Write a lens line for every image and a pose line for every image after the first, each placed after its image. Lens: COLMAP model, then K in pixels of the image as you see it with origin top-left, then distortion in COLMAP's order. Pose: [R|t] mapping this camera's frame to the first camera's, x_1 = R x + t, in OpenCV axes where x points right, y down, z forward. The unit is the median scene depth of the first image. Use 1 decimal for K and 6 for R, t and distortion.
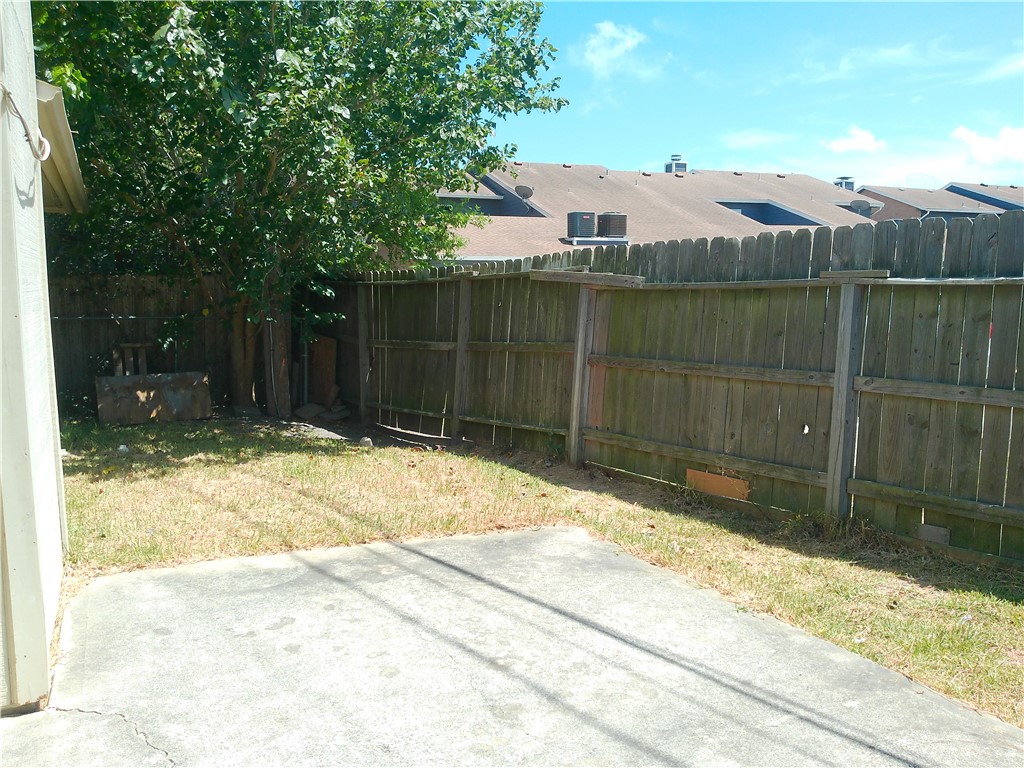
lens RADIAL K [[830.7, 0, 512.0], [0, 830.7, 384.0], [0, 0, 1]] dist [0.047257, -0.048970]
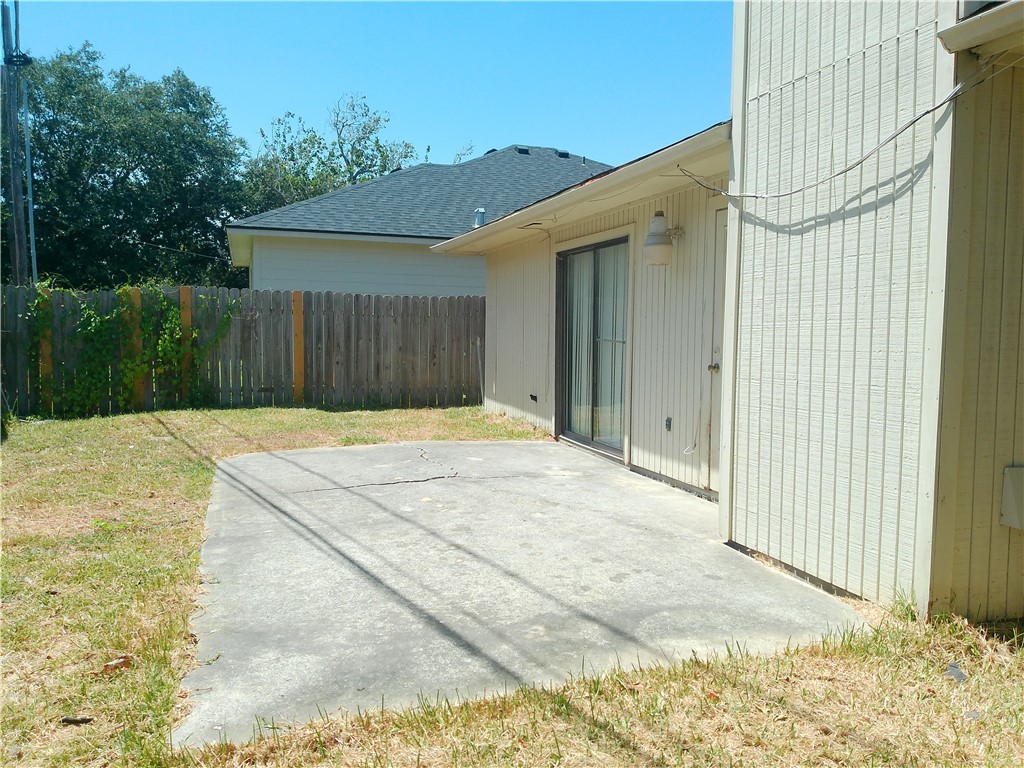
lens RADIAL K [[830.7, 0, 511.9], [0, 830.7, 385.1], [0, 0, 1]] dist [0.047257, -0.048970]
pose [[-0.990353, -0.017574, 0.137445, -0.246886], [0.004505, 0.987317, 0.158698, -0.148132], [-0.138491, 0.157786, -0.977714, 1.863277]]
